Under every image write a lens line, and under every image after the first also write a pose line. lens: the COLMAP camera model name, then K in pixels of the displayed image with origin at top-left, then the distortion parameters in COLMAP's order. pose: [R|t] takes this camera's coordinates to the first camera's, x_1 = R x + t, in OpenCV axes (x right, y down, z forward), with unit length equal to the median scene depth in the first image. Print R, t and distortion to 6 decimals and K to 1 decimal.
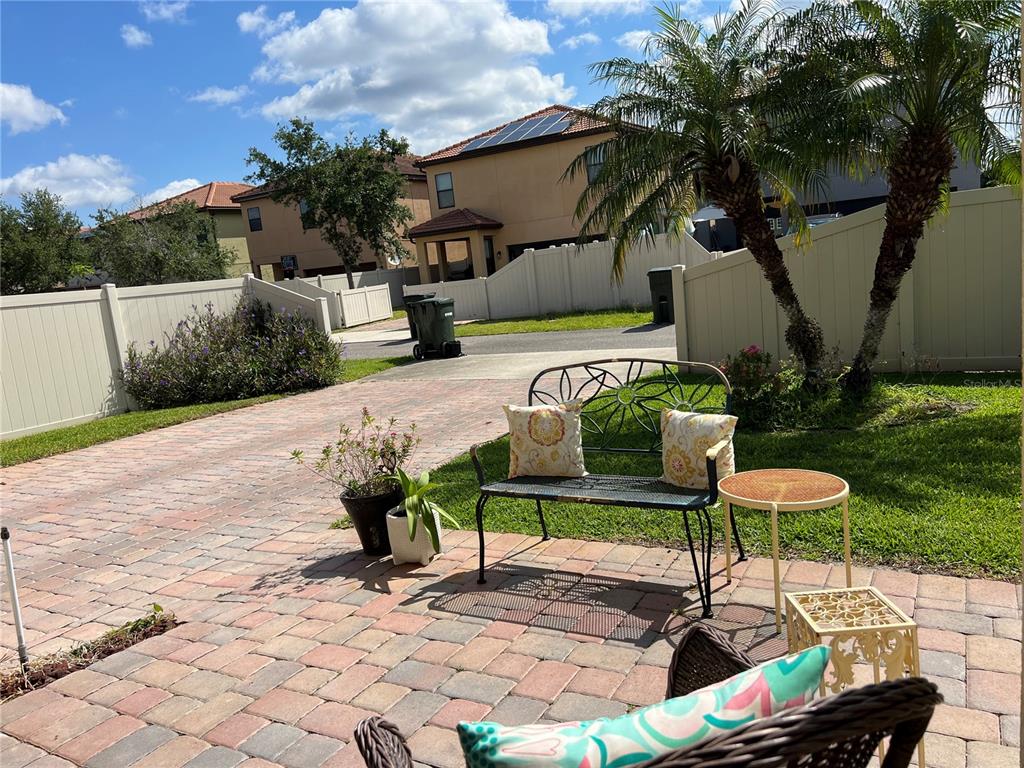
lens RADIAL K [[769.7, 0, 525.6], [0, 769.7, 391.5], [0, 0, 1]] dist [0.035897, -0.050301]
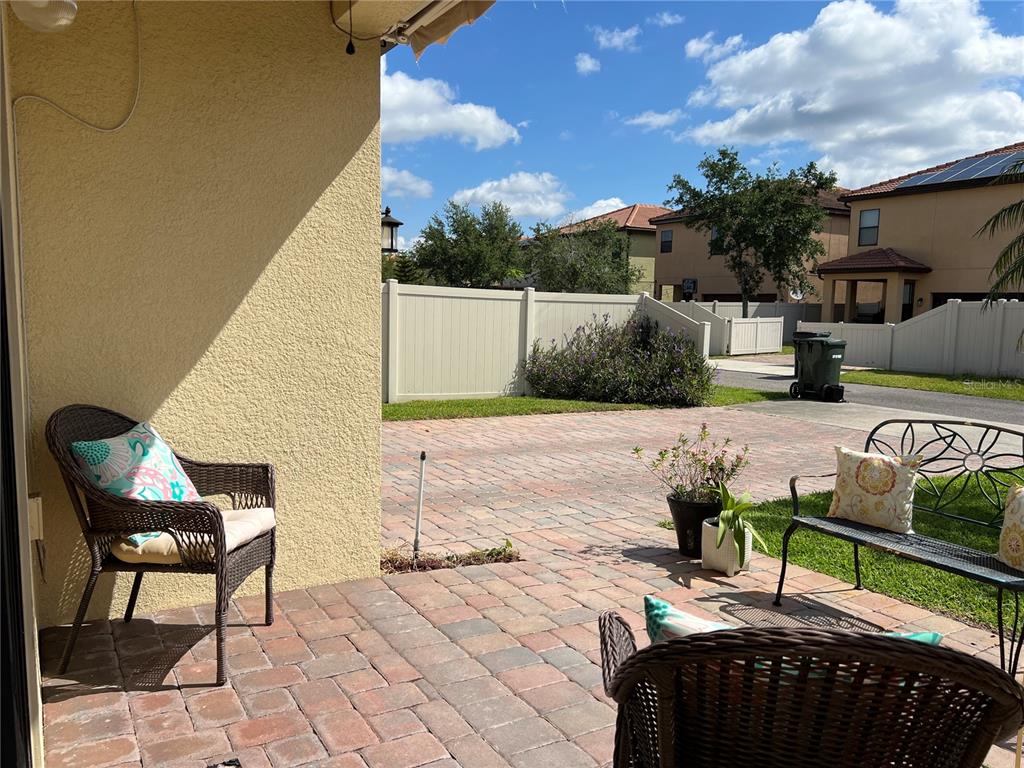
lens RADIAL K [[777.5, 0, 518.8], [0, 777.5, 384.1], [0, 0, 1]] dist [0.087466, -0.105834]
pose [[0.866055, 0.169793, -0.470233, 0.056366], [-0.190405, 0.981698, 0.003795, 0.008967], [0.462271, 0.086247, 0.882534, -0.083989]]
